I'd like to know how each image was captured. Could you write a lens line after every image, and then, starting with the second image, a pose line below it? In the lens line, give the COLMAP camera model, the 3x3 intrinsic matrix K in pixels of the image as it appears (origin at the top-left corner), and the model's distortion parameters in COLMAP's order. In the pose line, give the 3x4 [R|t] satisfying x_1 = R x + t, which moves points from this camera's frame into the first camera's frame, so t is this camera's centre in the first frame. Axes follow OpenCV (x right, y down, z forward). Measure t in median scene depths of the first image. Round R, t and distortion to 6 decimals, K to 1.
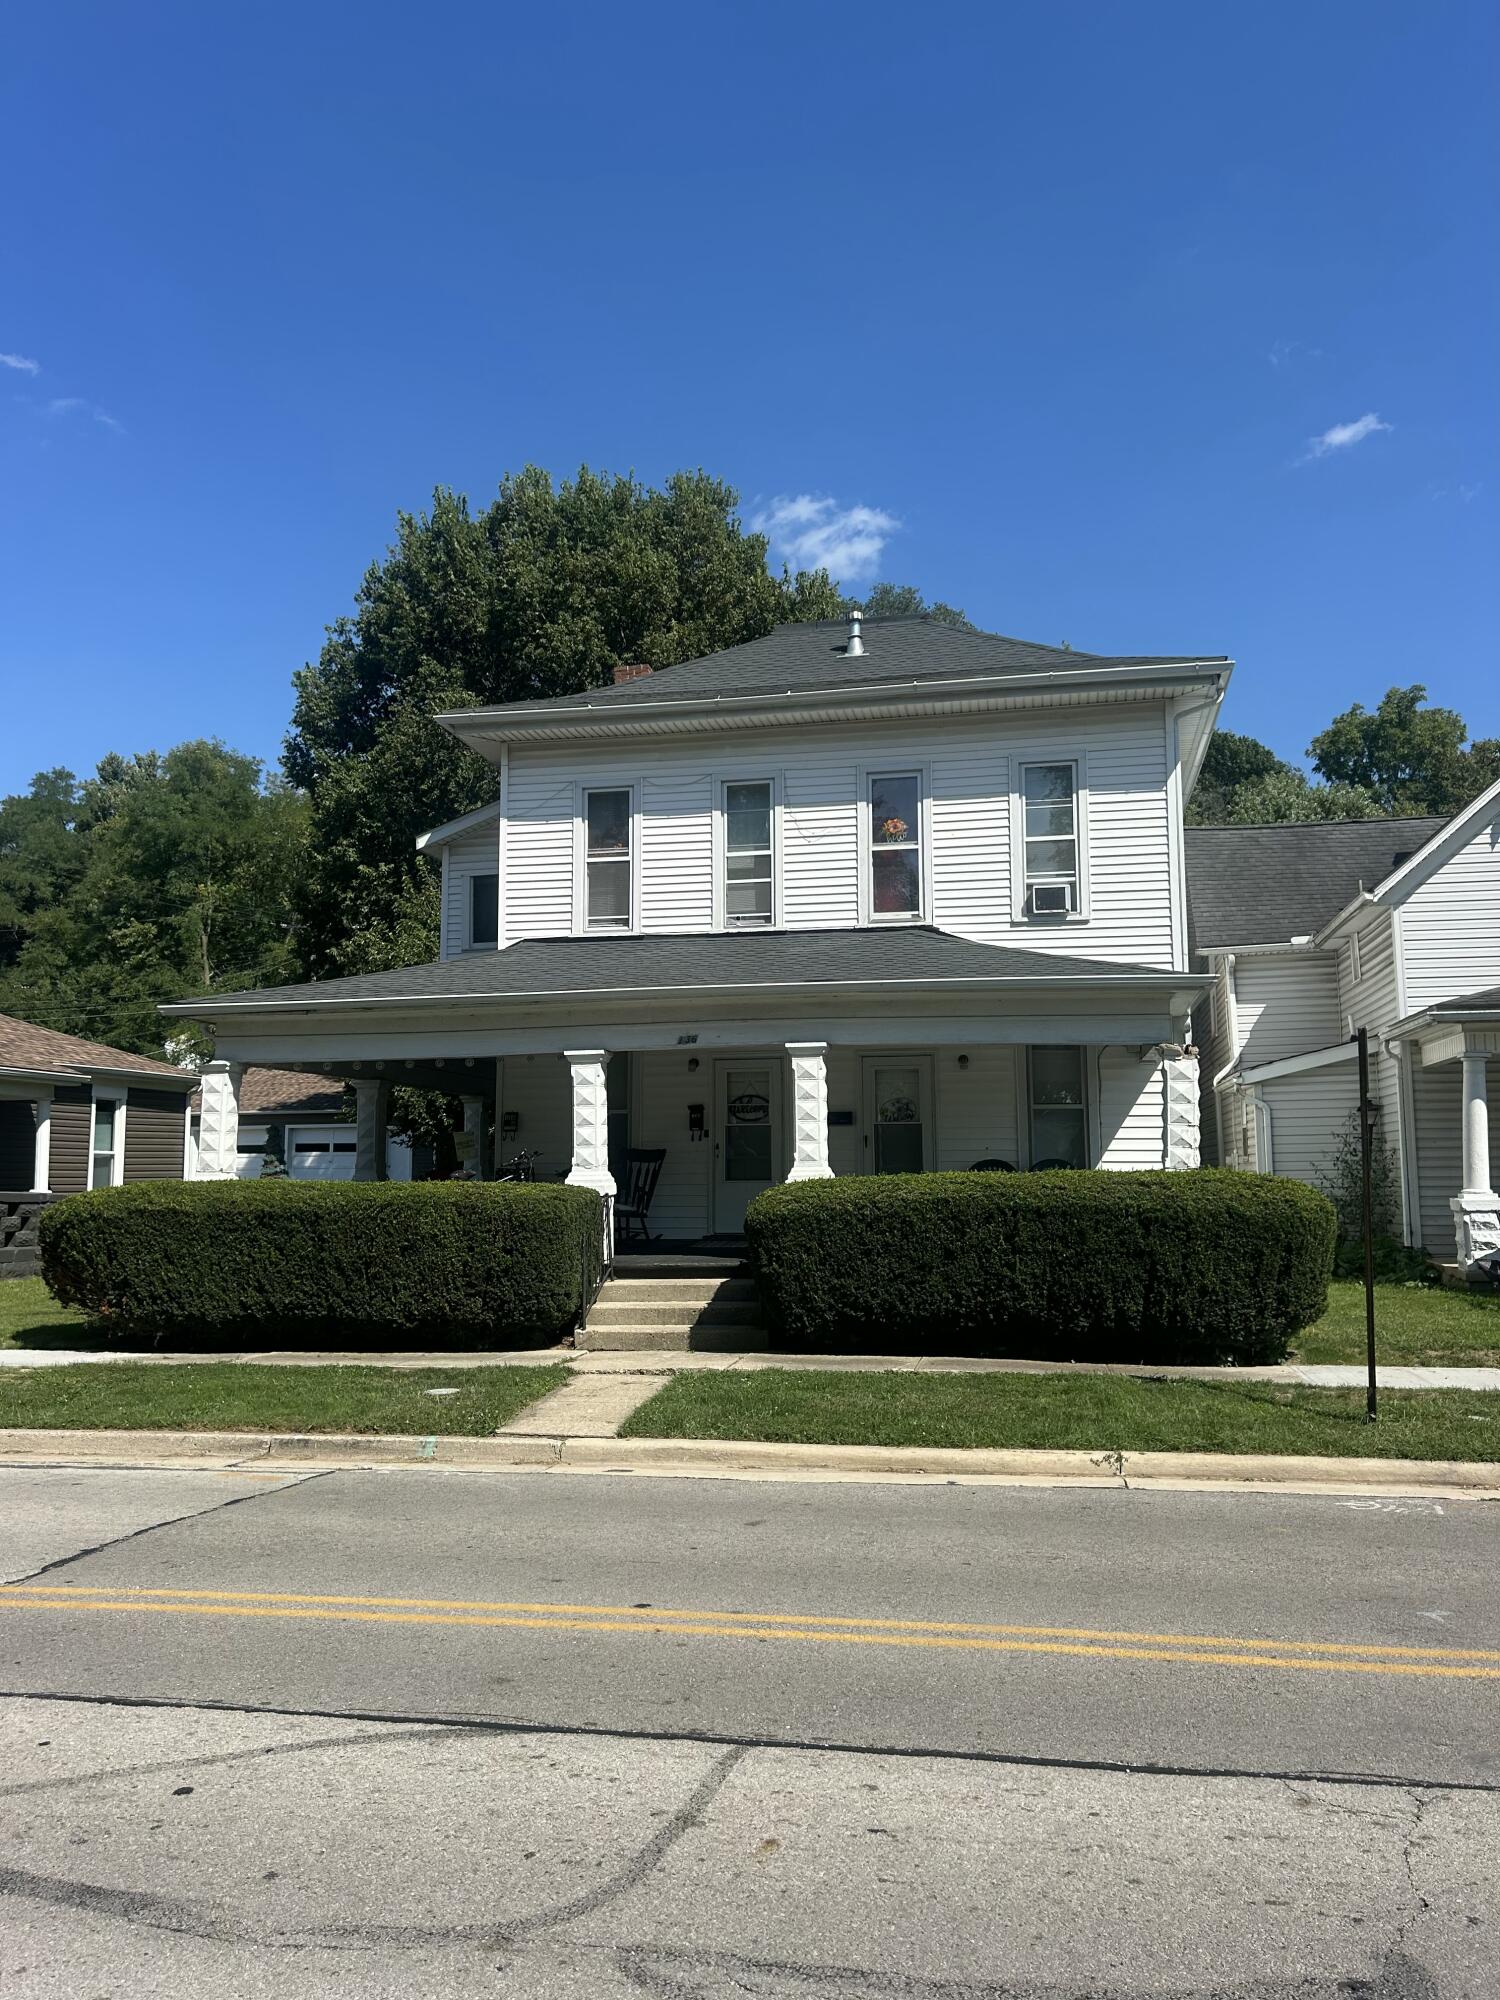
lens RADIAL K [[1500.7, 0, 748.6], [0, 1500.7, 1001.2], [0, 0, 1]] dist [0.061696, -0.004980]
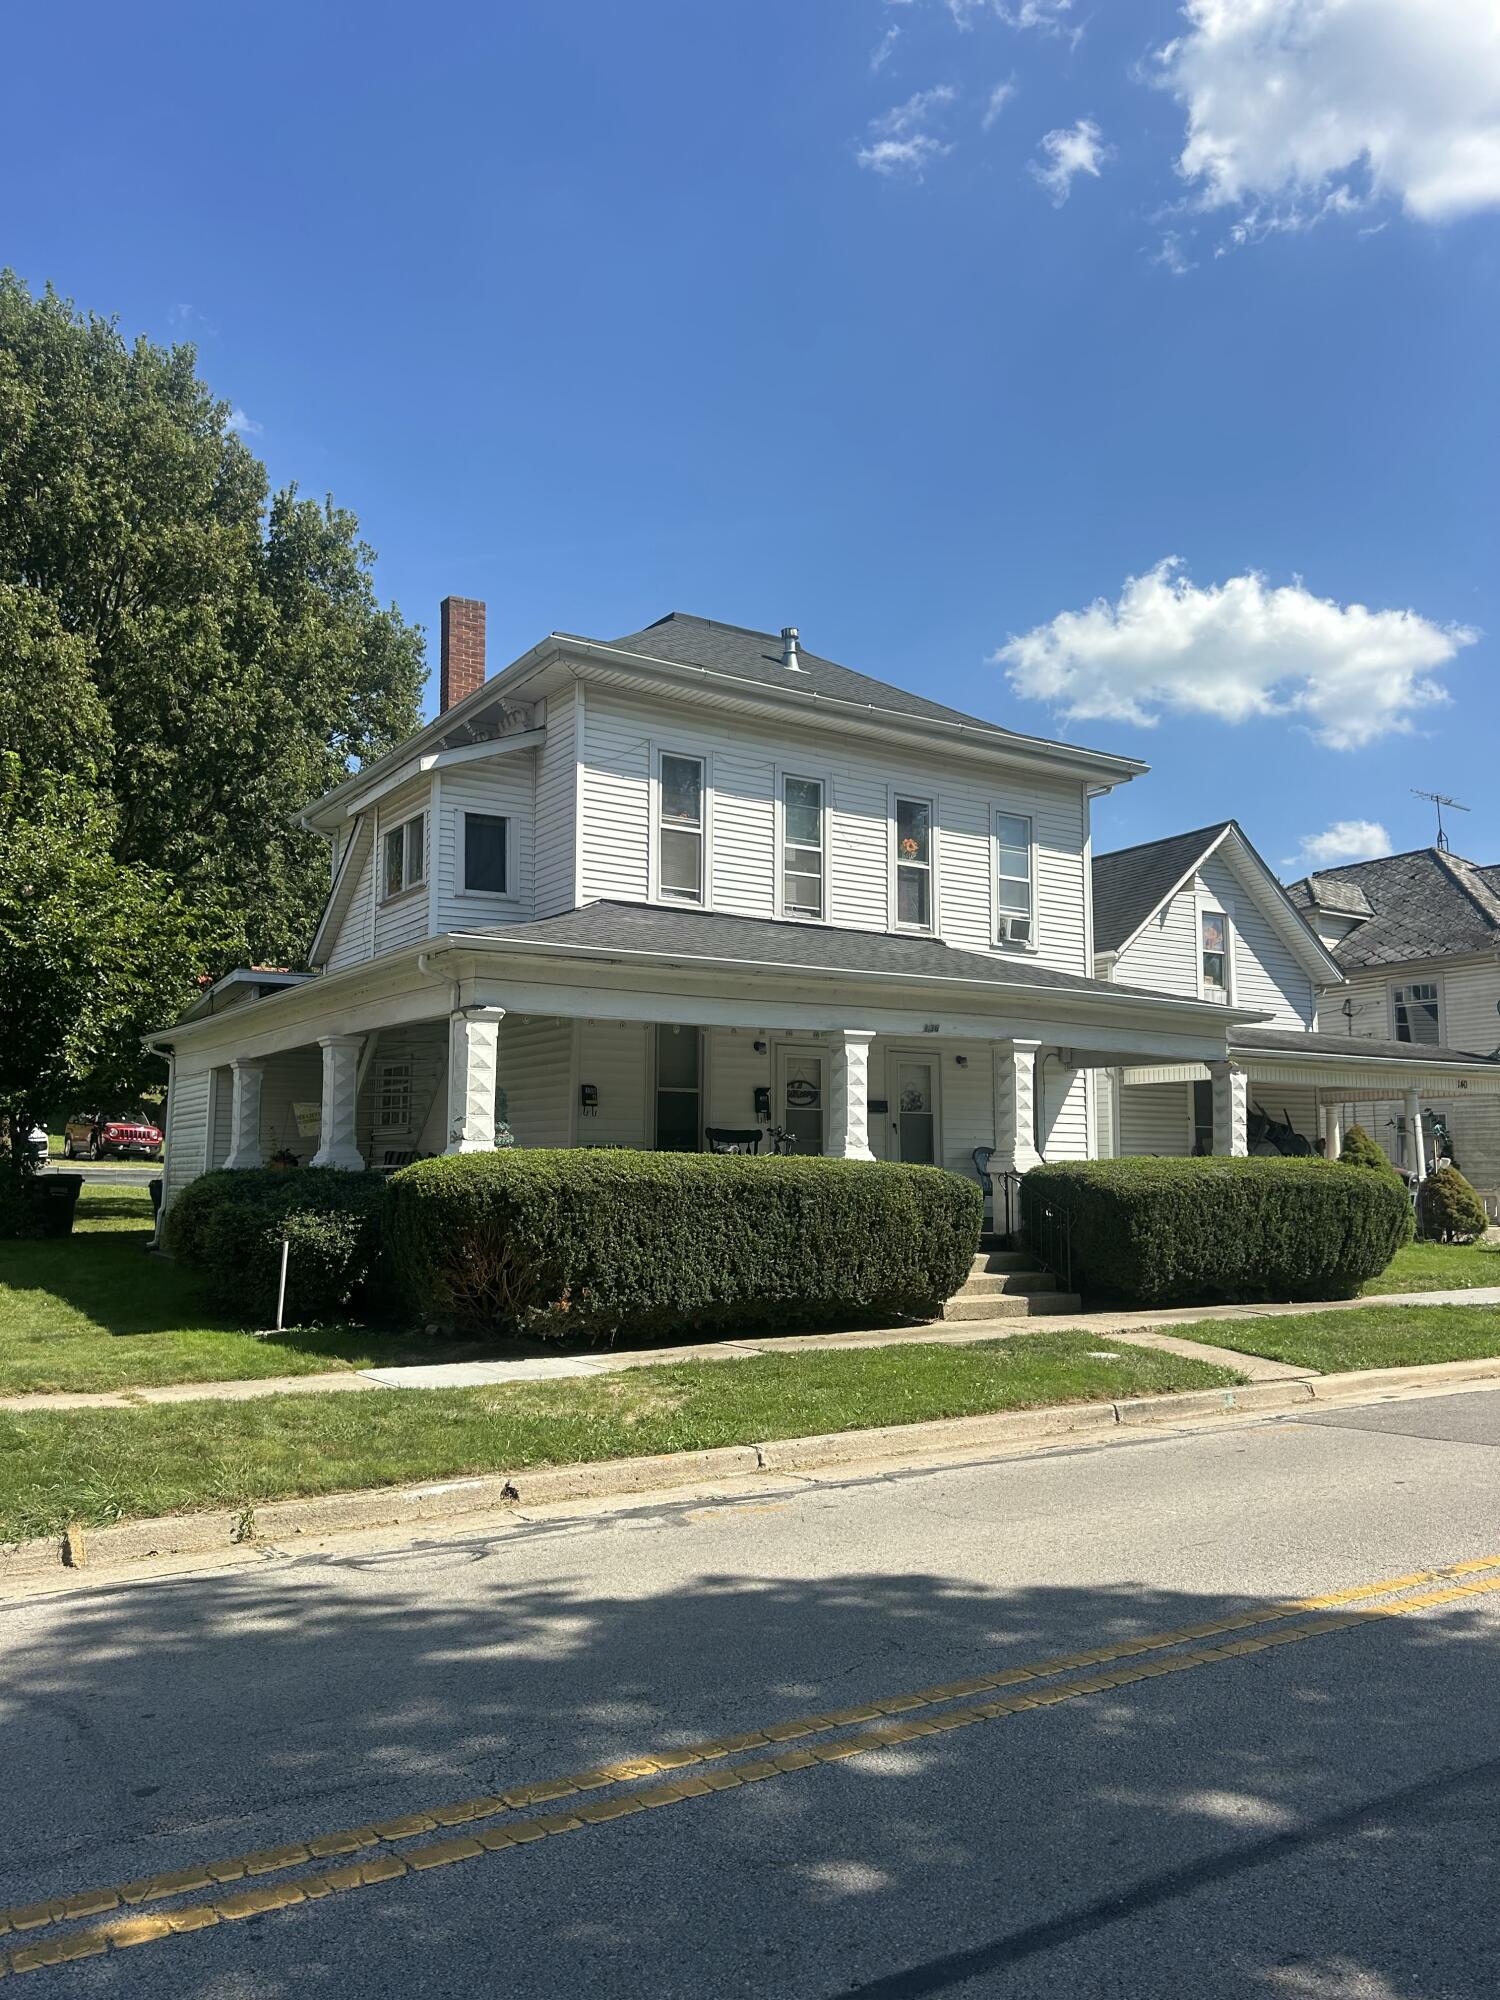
lens RADIAL K [[1500.7, 0, 750.2], [0, 1500.7, 999.3], [0, 0, 1]] dist [0.061696, -0.004980]
pose [[0.715185, 0.089973, 0.693120, -0.752476], [-0.089368, 0.995312, -0.036987, 0.048687], [-0.693198, -0.035490, 0.719873, 0.281816]]
